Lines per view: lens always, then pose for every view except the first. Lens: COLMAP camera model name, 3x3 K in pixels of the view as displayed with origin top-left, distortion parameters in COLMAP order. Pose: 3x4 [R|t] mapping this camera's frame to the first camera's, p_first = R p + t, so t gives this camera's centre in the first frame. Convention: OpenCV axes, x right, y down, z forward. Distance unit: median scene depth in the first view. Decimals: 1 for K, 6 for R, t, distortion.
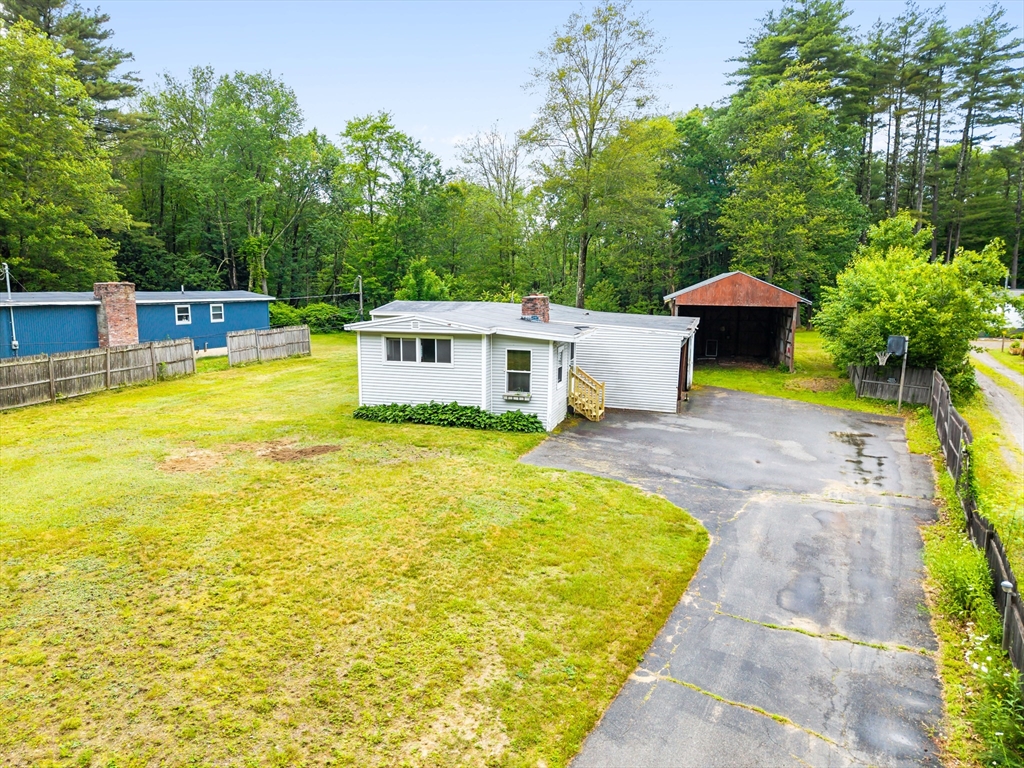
lens RADIAL K [[685.3, 0, 514.9], [0, 685.3, 383.1], [0, 0, 1]] dist [0.023904, -0.013111]
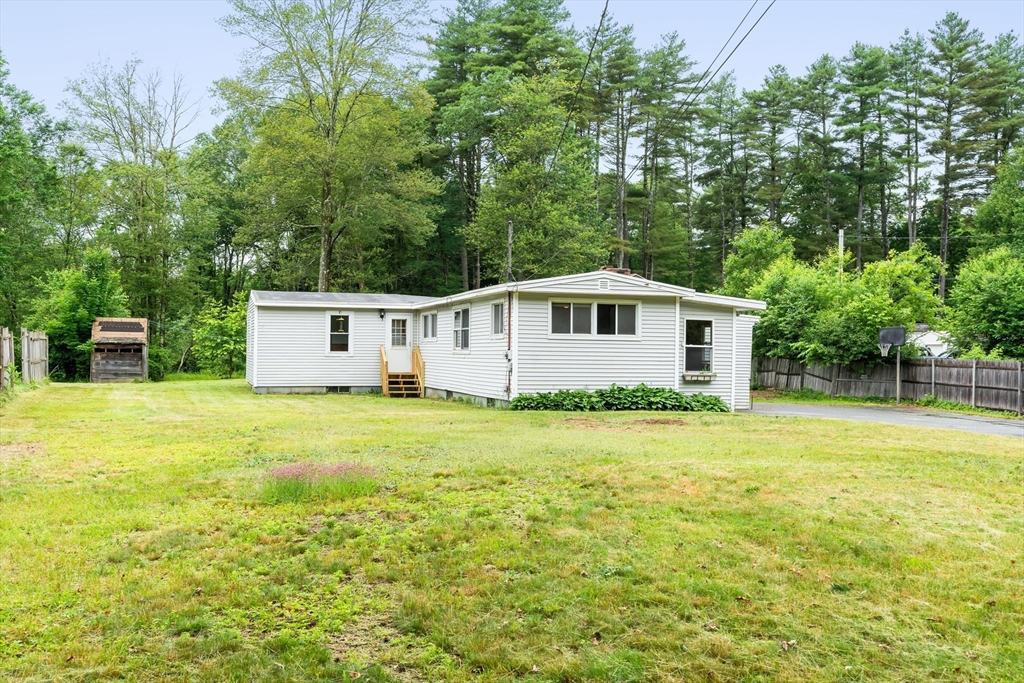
lens RADIAL K [[991.5, 0, 513.1], [0, 991.5, 348.7], [0, 0, 1]] dist [-0.016163, 0.000000]
pose [[0.828016, 0.008158, 0.560645, -0.625816], [0.069503, 0.990689, -0.117064, 0.081559], [-0.556380, 0.135897, 0.819739, 0.105164]]
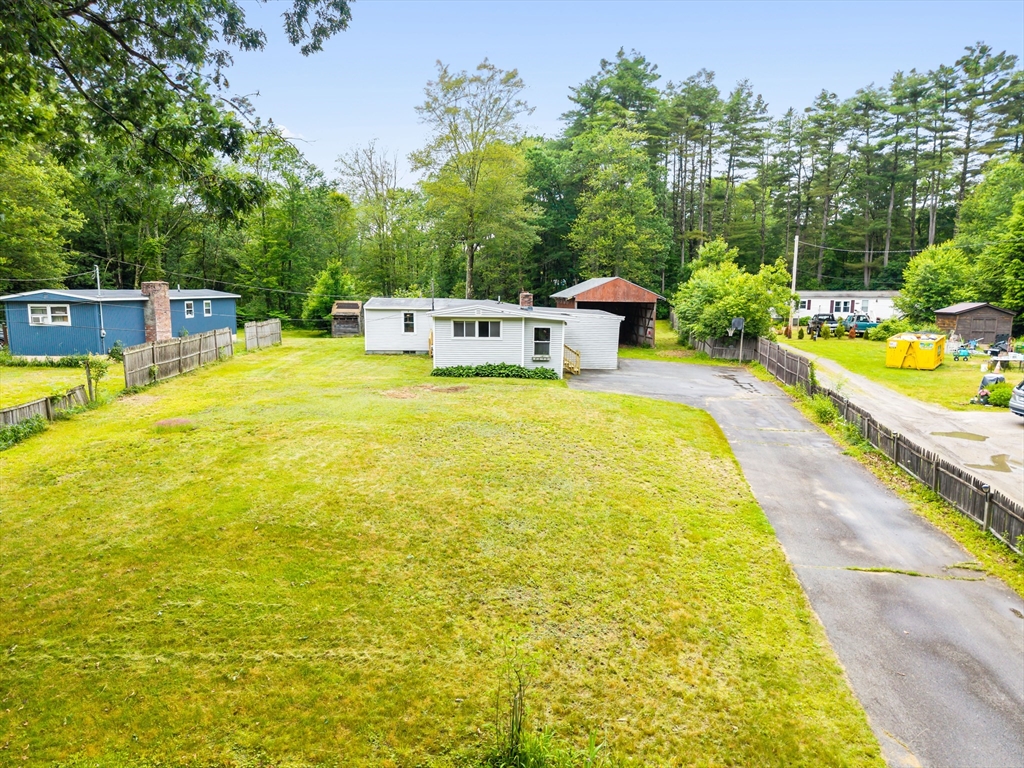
lens RADIAL K [[685.3, 0, 513.4], [0, 685.3, 379.9], [0, 0, 1]] dist [0.023904, -0.013111]
pose [[0.953759, -0.035894, 0.298420, -0.384696], [0.037537, 0.999295, 0.000227, 0.049344], [-0.298218, 0.010985, 0.954434, -0.340733]]
